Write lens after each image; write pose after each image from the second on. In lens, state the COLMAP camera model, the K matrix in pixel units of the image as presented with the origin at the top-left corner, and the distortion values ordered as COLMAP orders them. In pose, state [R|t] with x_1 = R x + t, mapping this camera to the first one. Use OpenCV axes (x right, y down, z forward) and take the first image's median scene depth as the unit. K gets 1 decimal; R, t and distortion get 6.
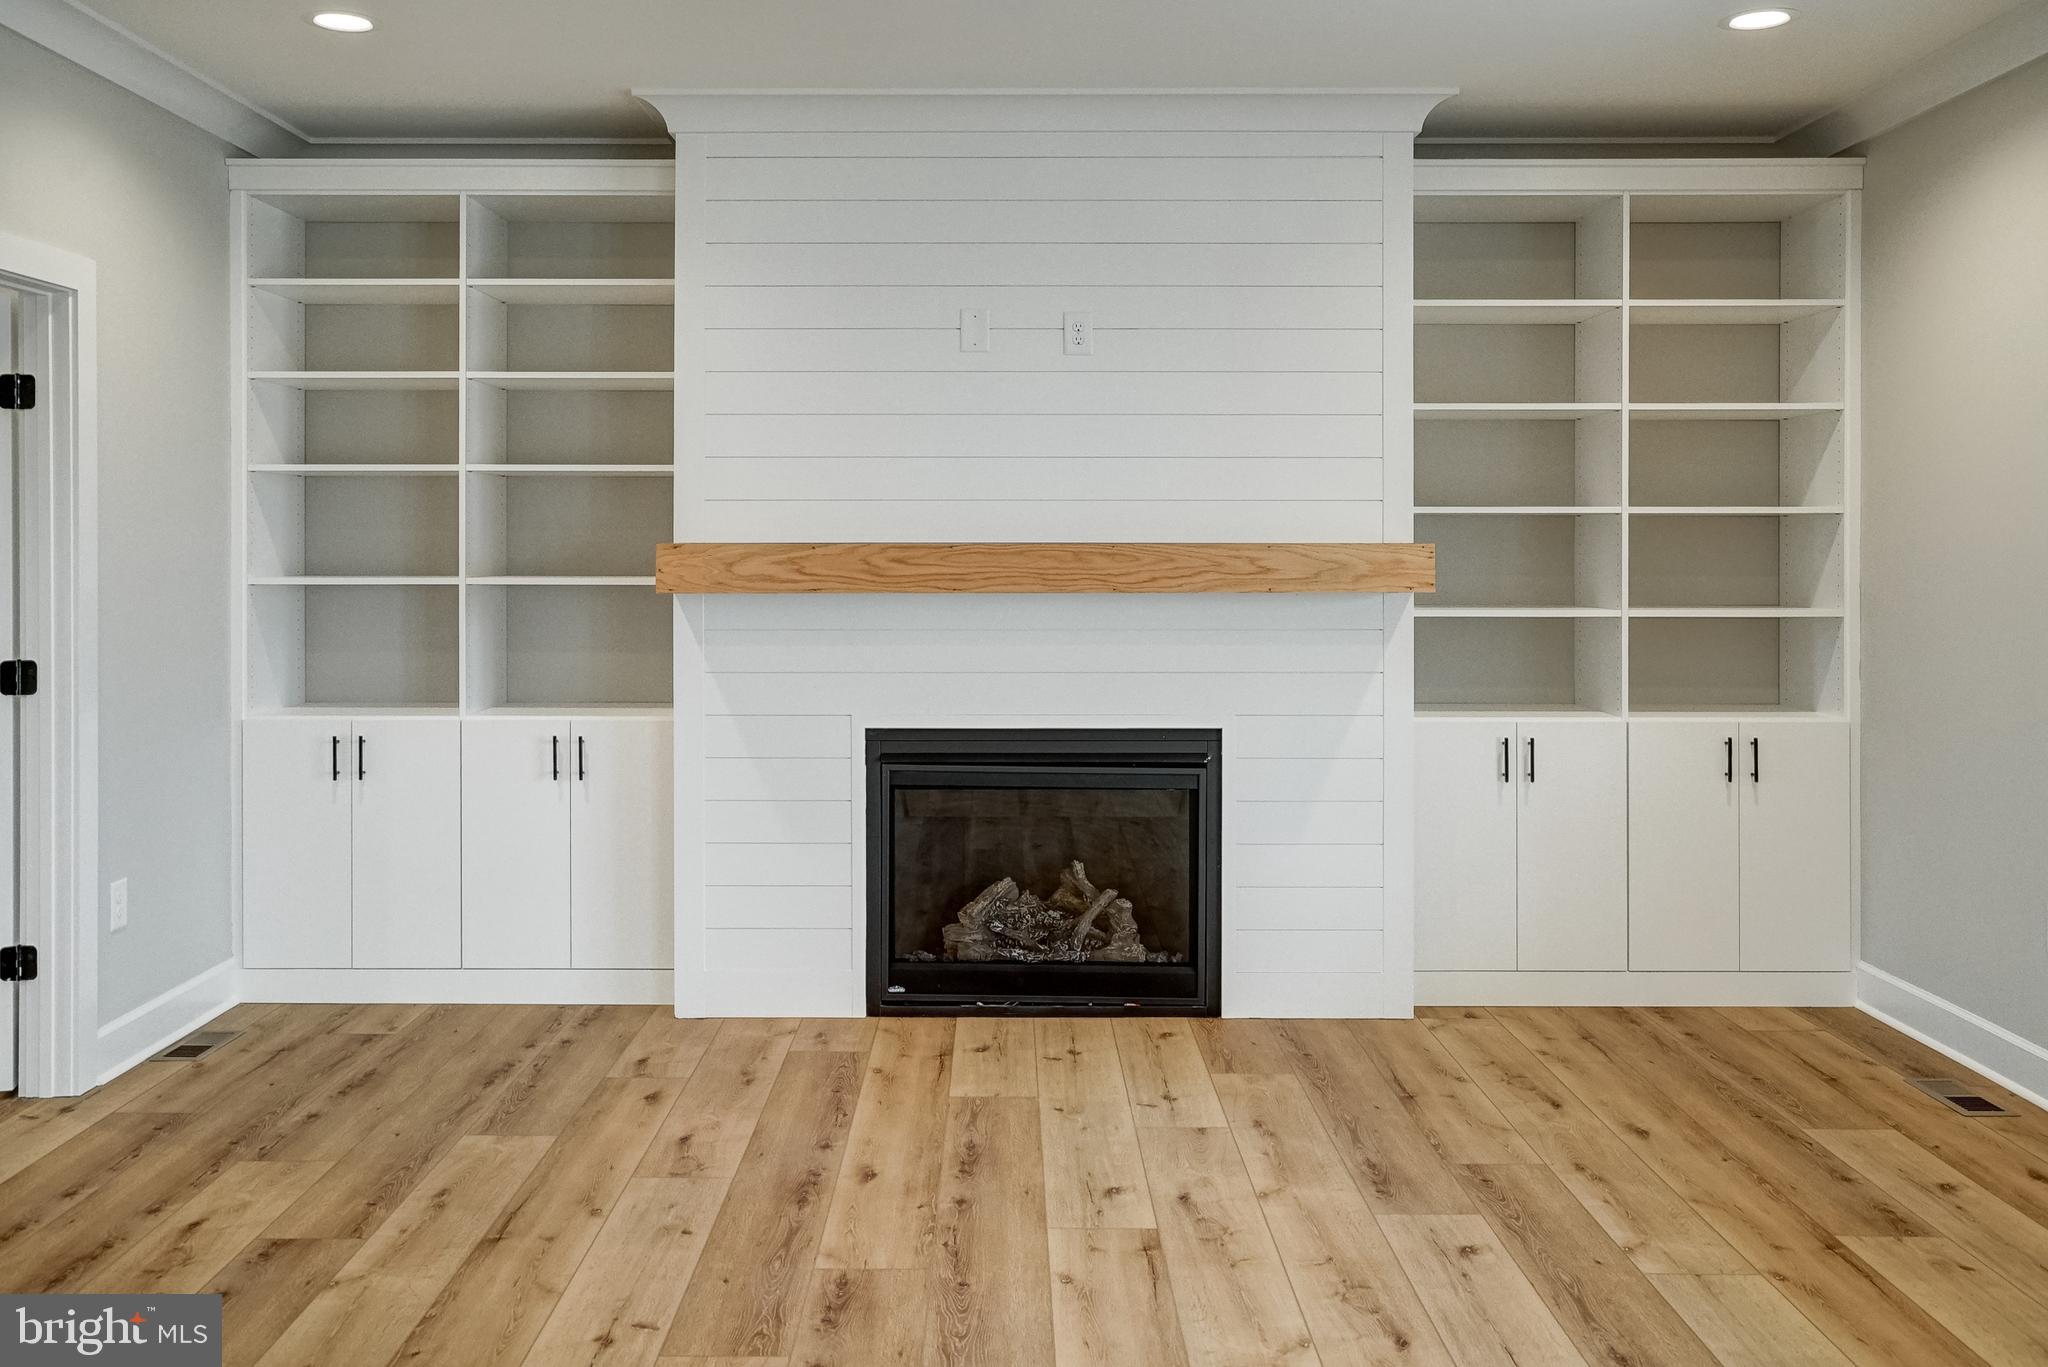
lens RADIAL K [[1755.1, 0, 1008.8], [0, 1755.1, 549.4], [0, 0, 1]] dist [-0.012811, 0.026855]
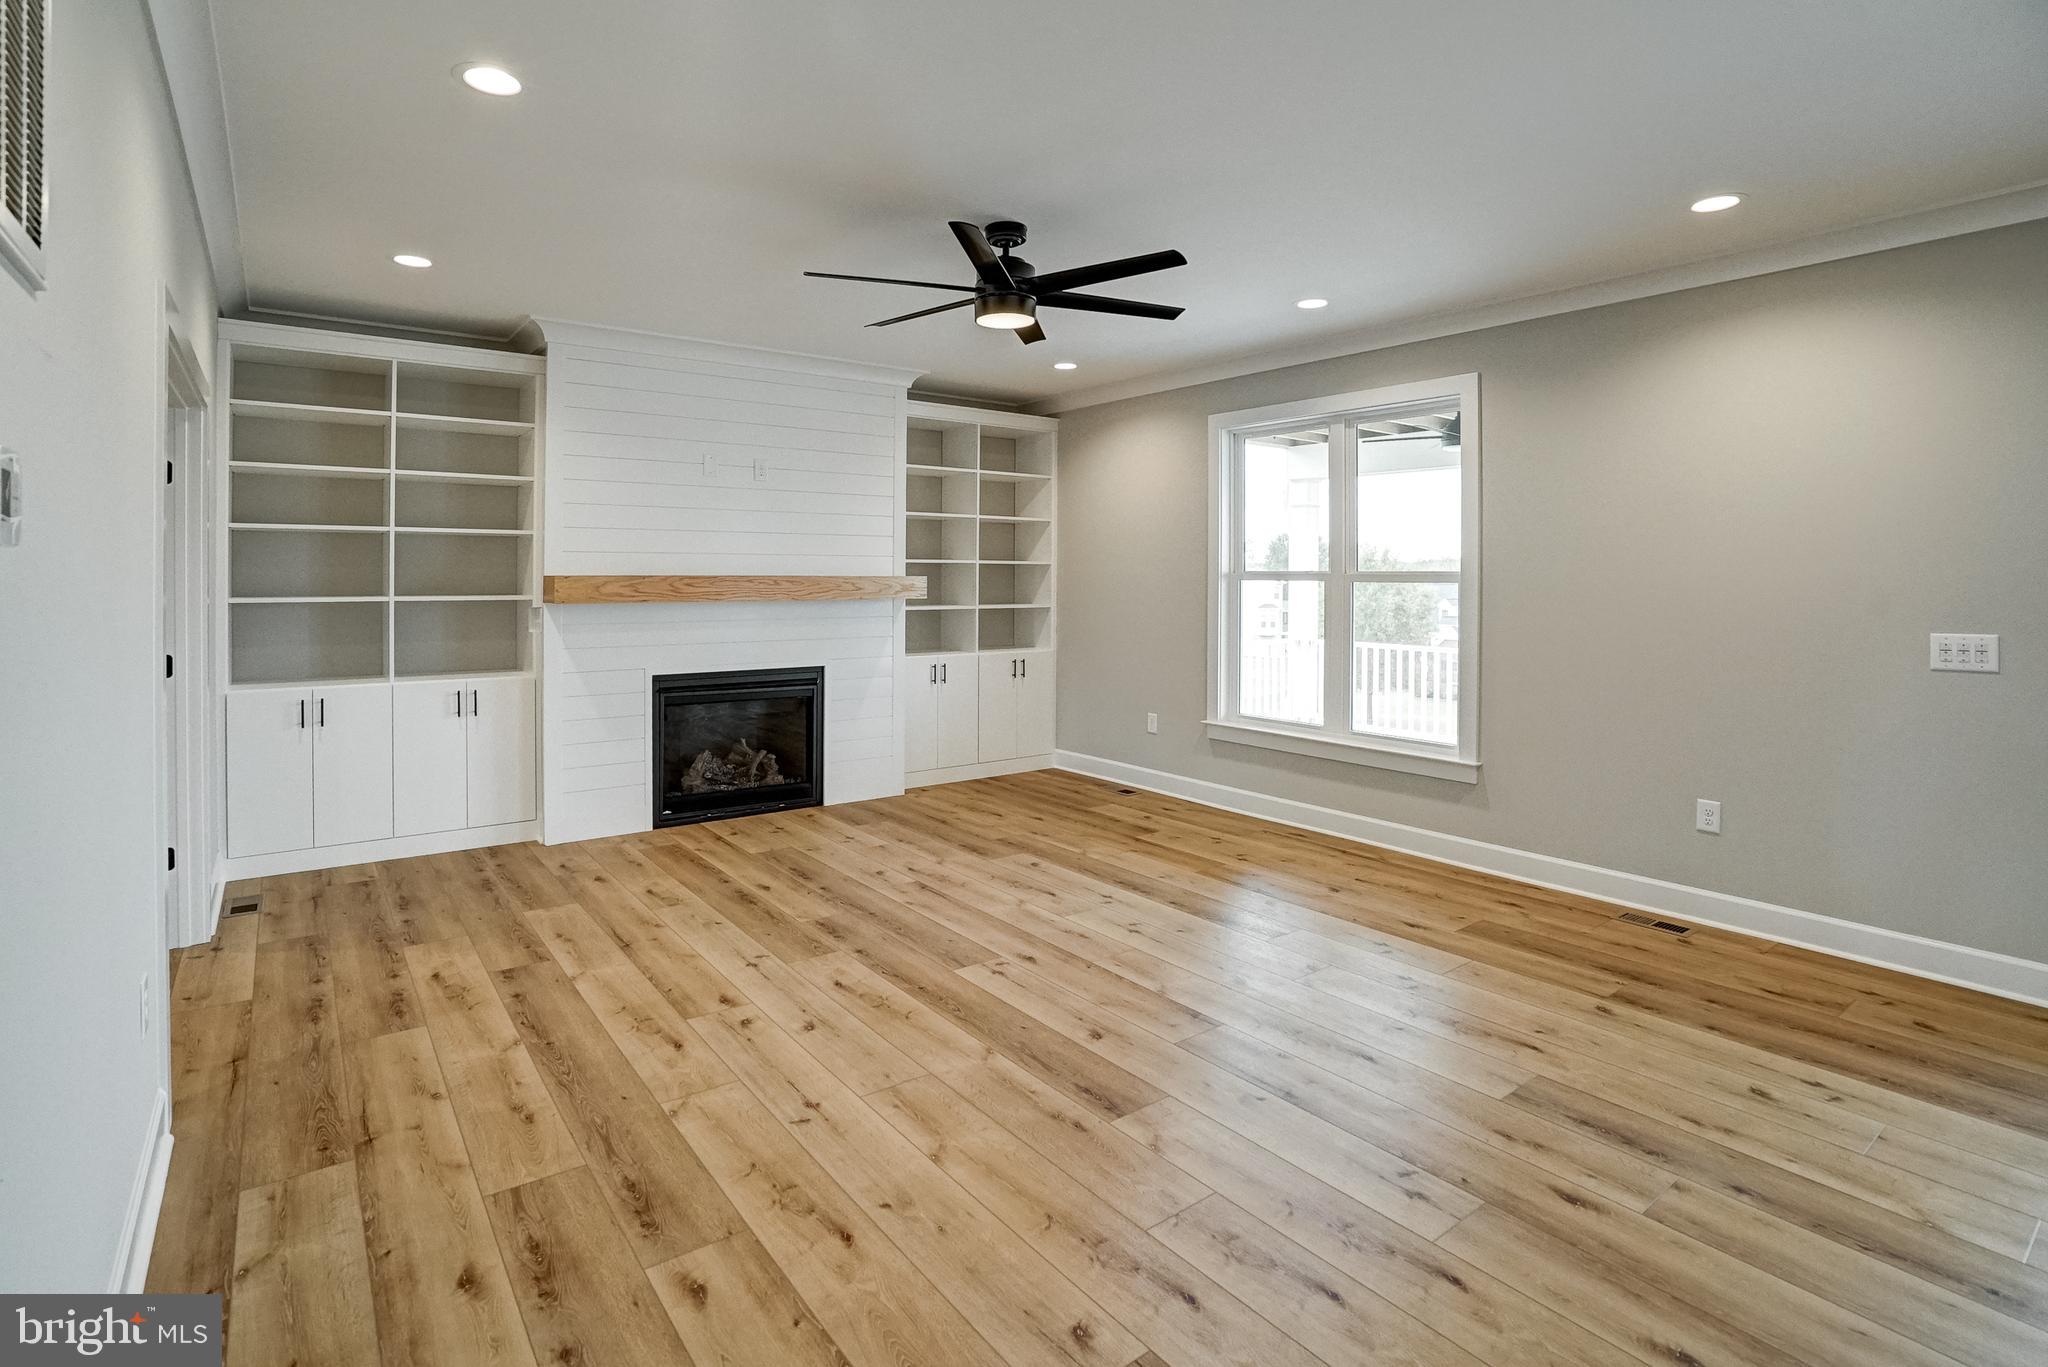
lens RADIAL K [[980.7, 0, 977.1], [0, 980.7, 588.8], [0, 0, 1]] dist [-0.043886, 0.014265]
pose [[0.813905, -0.005452, 0.580973, -0.400421], [0.002128, 0.999977, 0.006403, 0.004444], [-0.580994, -0.003976, 0.813898, -0.041927]]
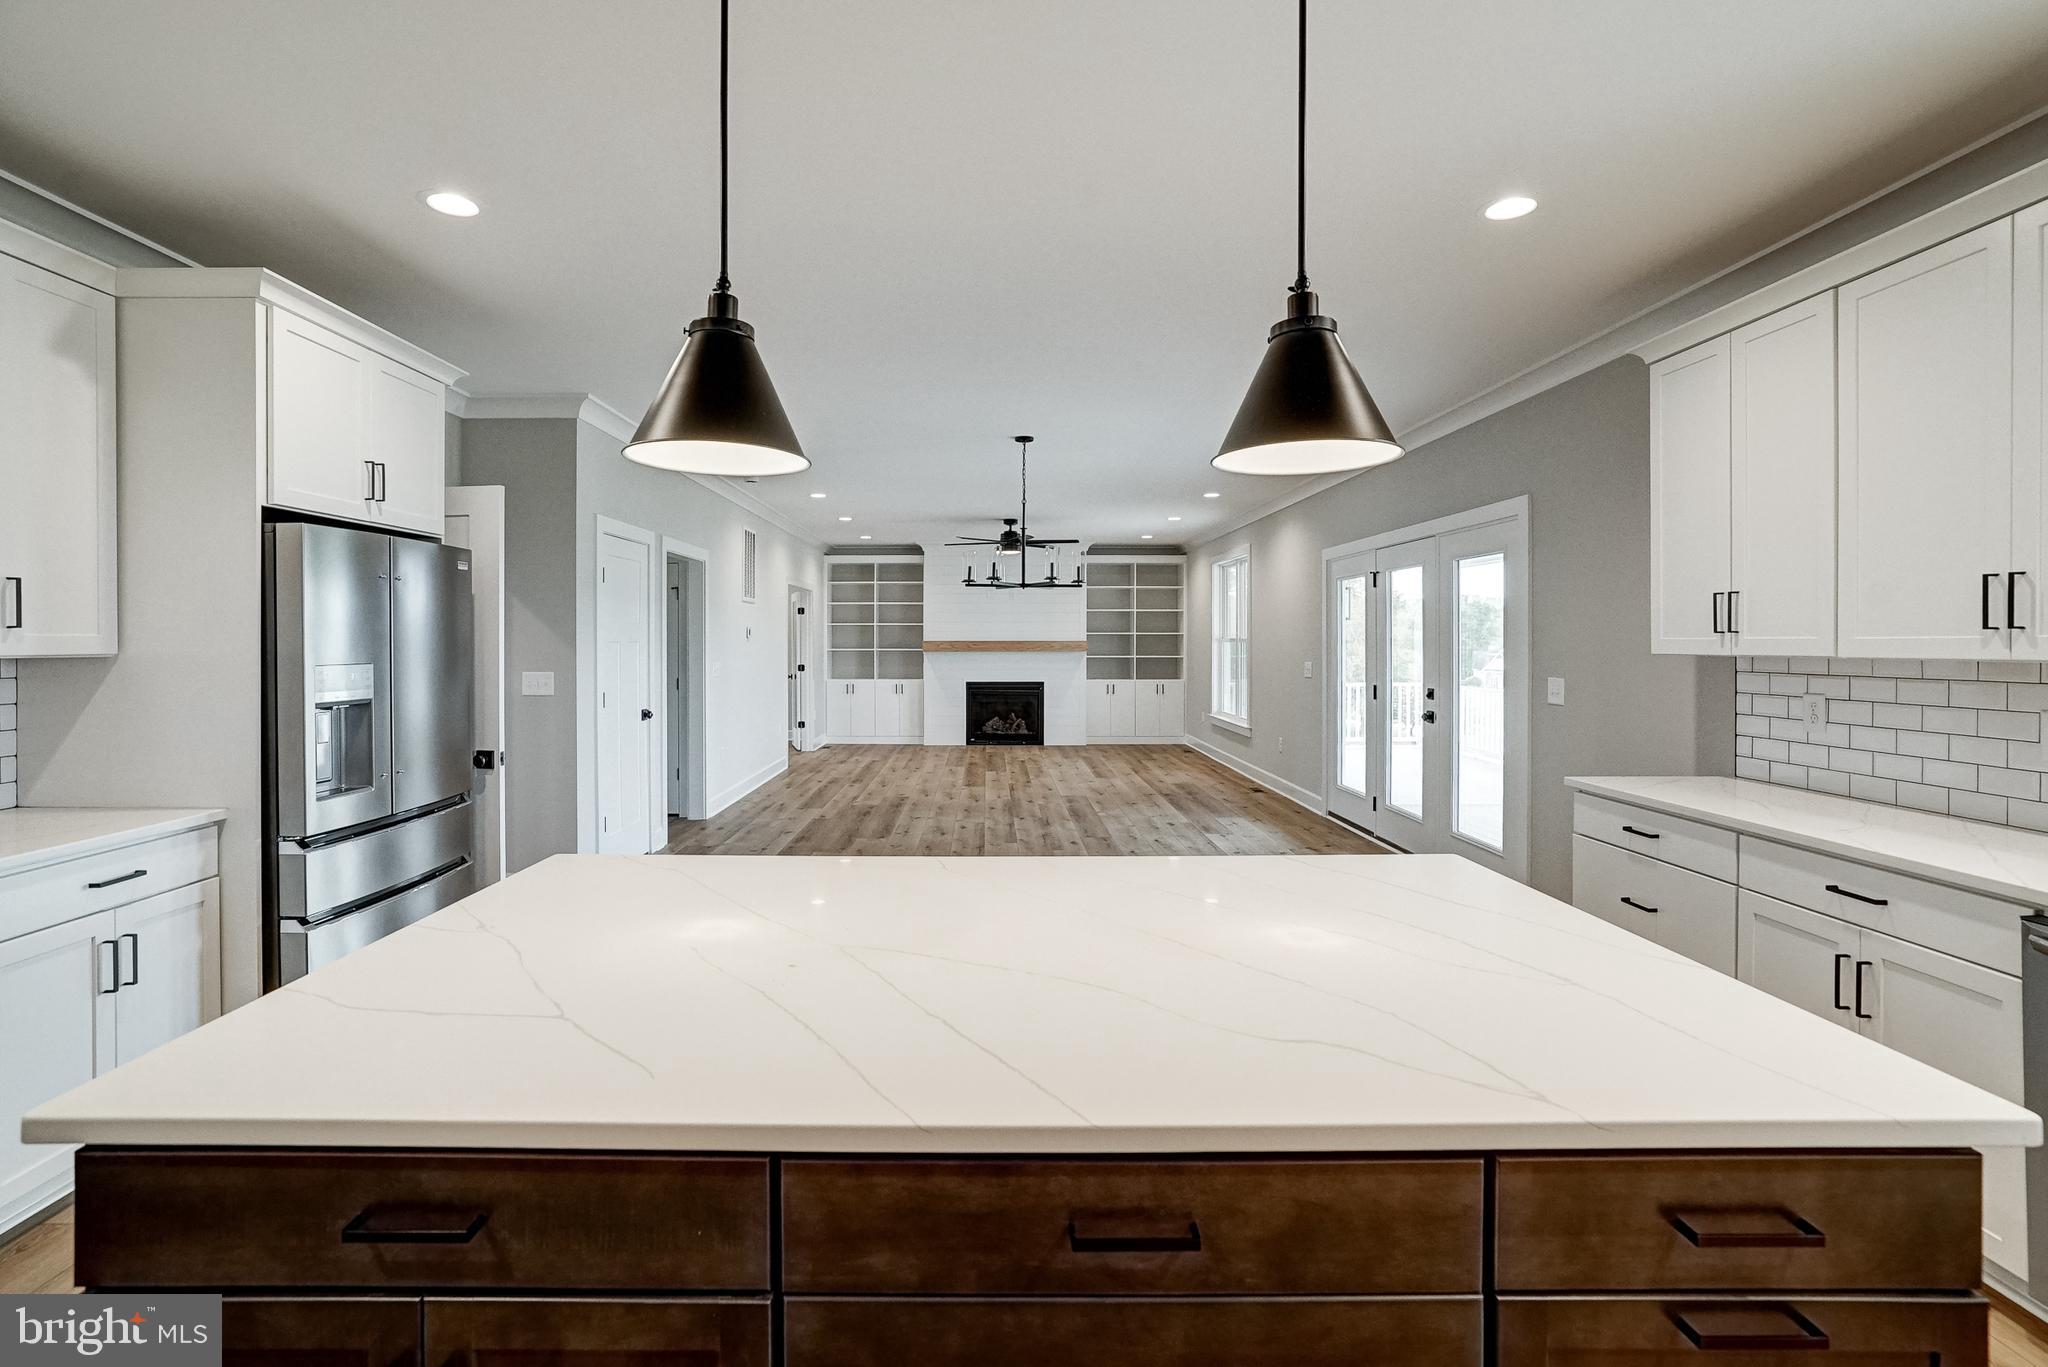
lens RADIAL K [[980.7, 0, 995.4], [0, 980.7, 655.3], [0, 0, 1]] dist [-0.043886, 0.014265]
pose [[1.000000, 0.000360, 0.000166, -0.005693], [-0.000361, 0.999956, 0.009387, 0.009515], [-0.000163, -0.009387, 0.999956, -1.539721]]
